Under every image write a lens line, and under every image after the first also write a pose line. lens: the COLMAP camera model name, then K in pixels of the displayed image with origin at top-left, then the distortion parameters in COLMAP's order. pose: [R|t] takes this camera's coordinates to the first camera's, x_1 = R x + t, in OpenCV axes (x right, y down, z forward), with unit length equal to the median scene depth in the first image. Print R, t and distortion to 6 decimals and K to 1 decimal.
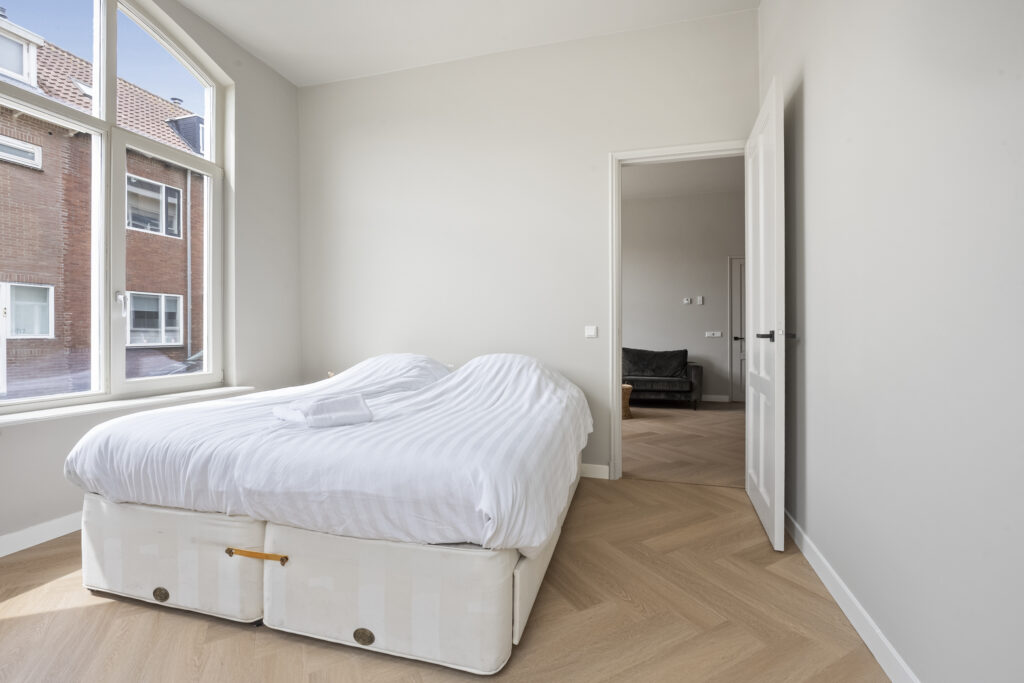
lens RADIAL K [[444.9, 0, 519.2], [0, 444.9, 339.4], [0, 0, 1]] dist [-0.013234, 0.001758]
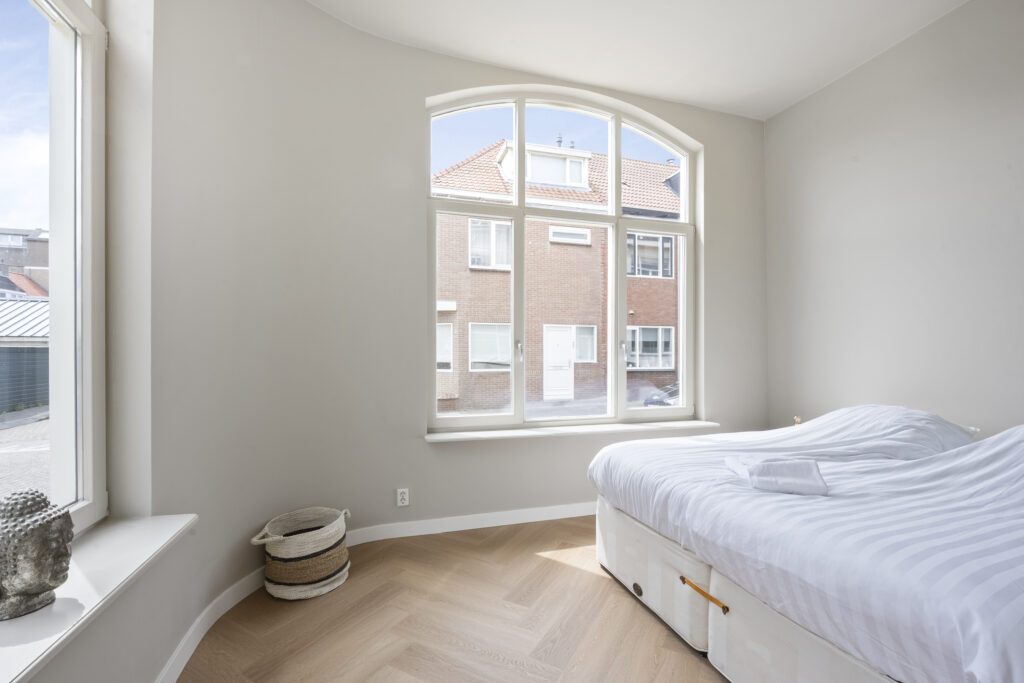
lens RADIAL K [[444.9, 0, 508.7], [0, 444.9, 360.6], [0, 0, 1]] dist [-0.013234, 0.001758]
pose [[0.531607, -0.000501, -0.846991, 0.074779], [-0.003085, 0.999992, -0.002528, -0.077244], [0.846986, 0.003957, 0.531601, -0.007485]]
